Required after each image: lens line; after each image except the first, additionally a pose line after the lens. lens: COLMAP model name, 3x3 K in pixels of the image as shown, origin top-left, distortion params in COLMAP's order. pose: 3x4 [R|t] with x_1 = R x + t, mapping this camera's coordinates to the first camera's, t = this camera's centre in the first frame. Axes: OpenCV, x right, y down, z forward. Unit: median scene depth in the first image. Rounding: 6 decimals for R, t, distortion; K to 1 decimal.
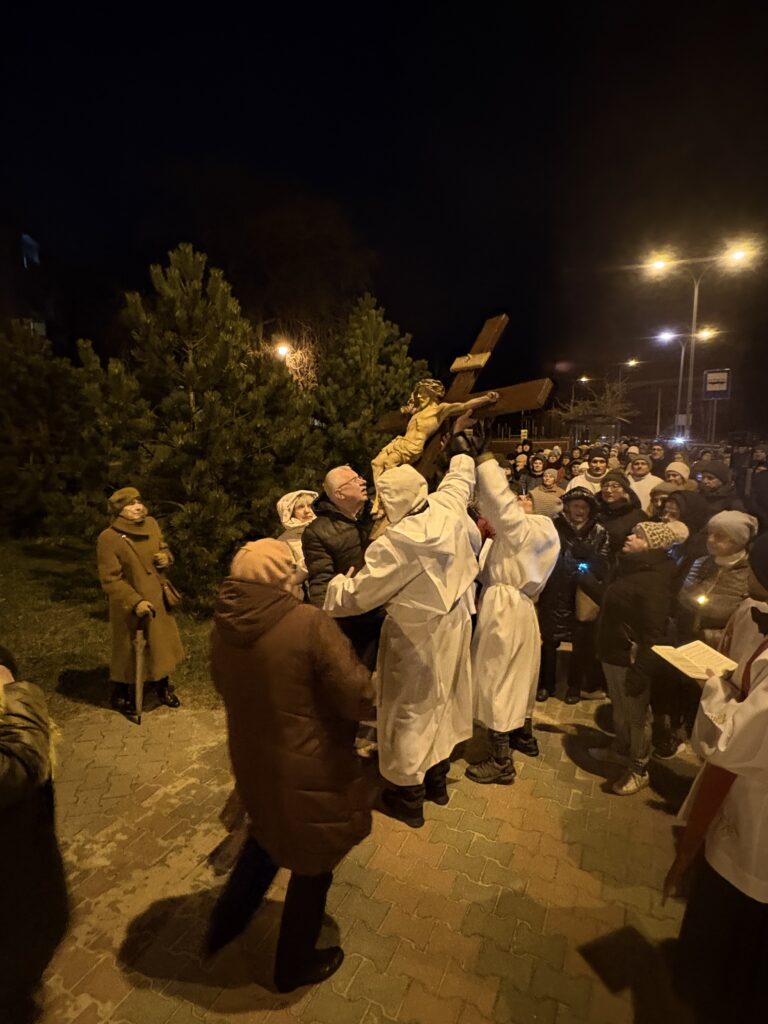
lens RADIAL K [[562.9, 0, 386.3], [0, 562.9, 514.0], [0, 0, 1]] dist [-0.000044, -0.000225]
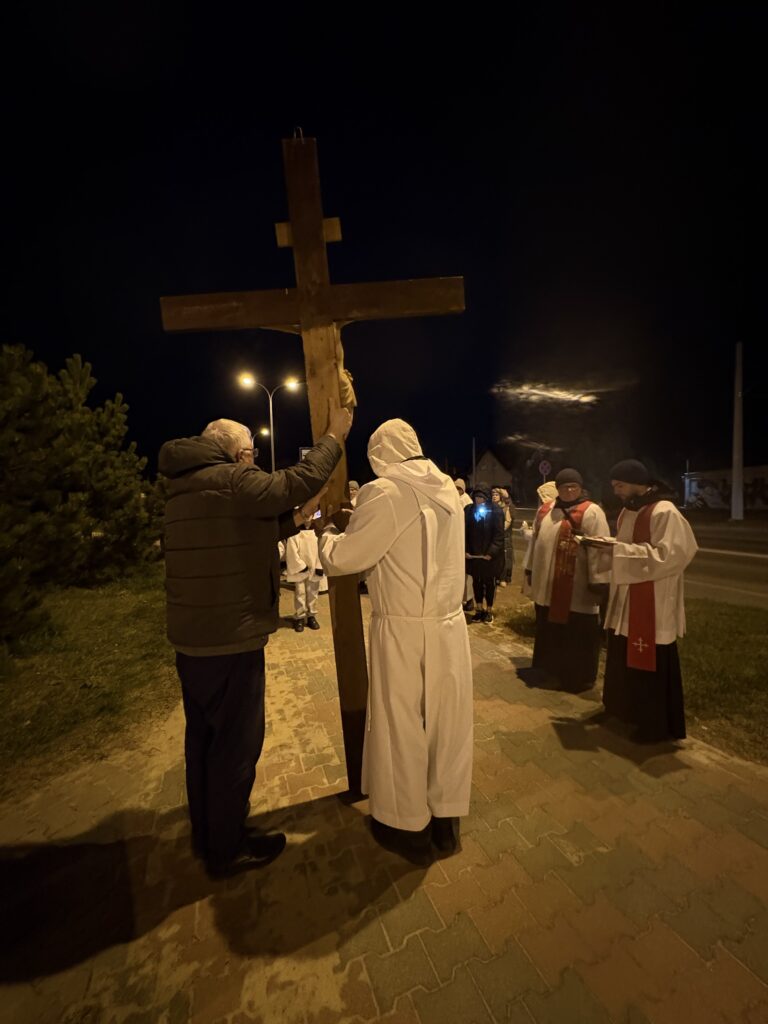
lens RADIAL K [[404.2, 0, 384.0], [0, 404.2, 512.0], [0, 0, 1]] dist [0.016080, 0.000104]
pose [[0.684729, -0.042366, 0.727565, -0.248245], [0.123102, 0.990688, -0.058166, 0.046911], [-0.718325, 0.129393, 0.683569, 0.151406]]
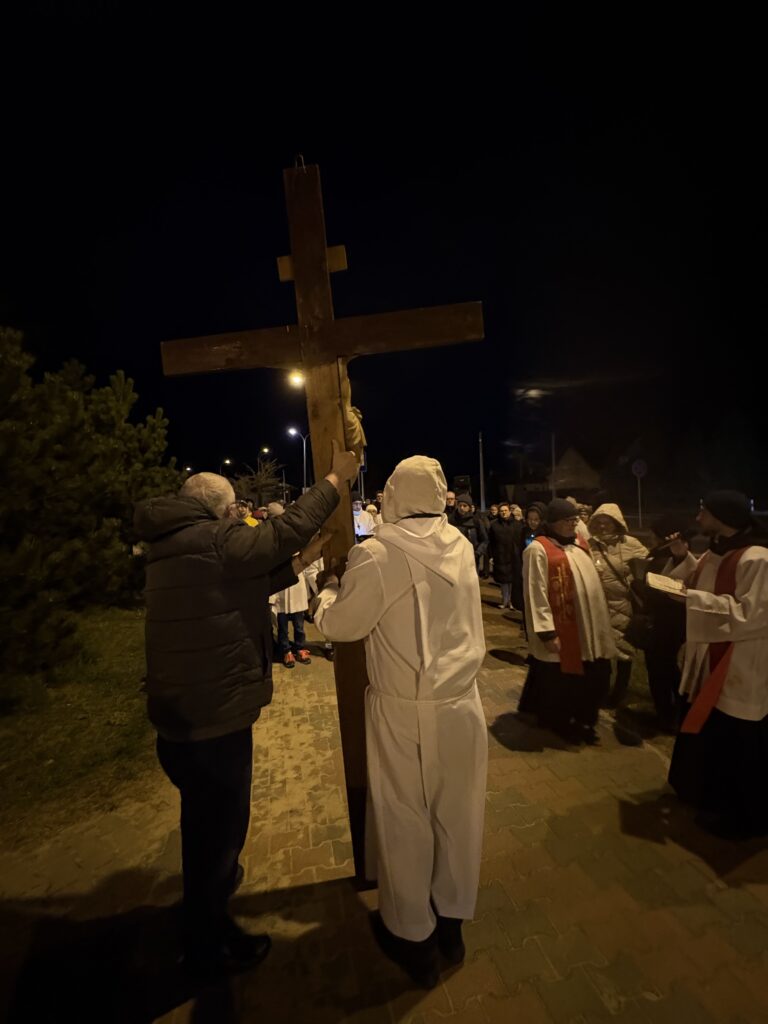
lens RADIAL K [[453.6, 0, 385.7], [0, 453.6, 512.5], [0, 0, 1]] dist [0.020668, -0.000052]
pose [[0.779490, -0.032931, 0.625549, -0.223261], [0.111178, 0.990036, -0.086418, 0.022097], [-0.616470, 0.136909, 0.775384, 0.123743]]
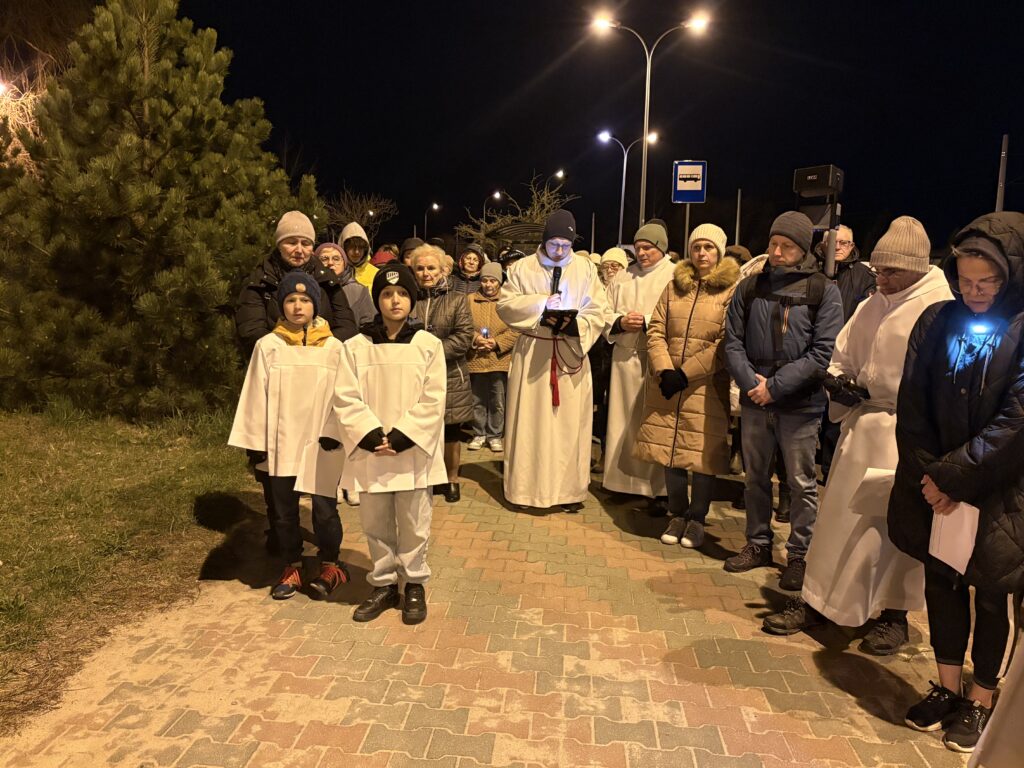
lens RADIAL K [[815.4, 0, 512.0], [0, 815.4, 384.0], [0, 0, 1]] dist [0.027997, -0.001209]
pose [[0.938158, -0.018530, 0.345712, 0.030399], [0.019590, 0.999808, 0.000429, 0.044498], [-0.345653, 0.006370, 0.938341, 0.230518]]
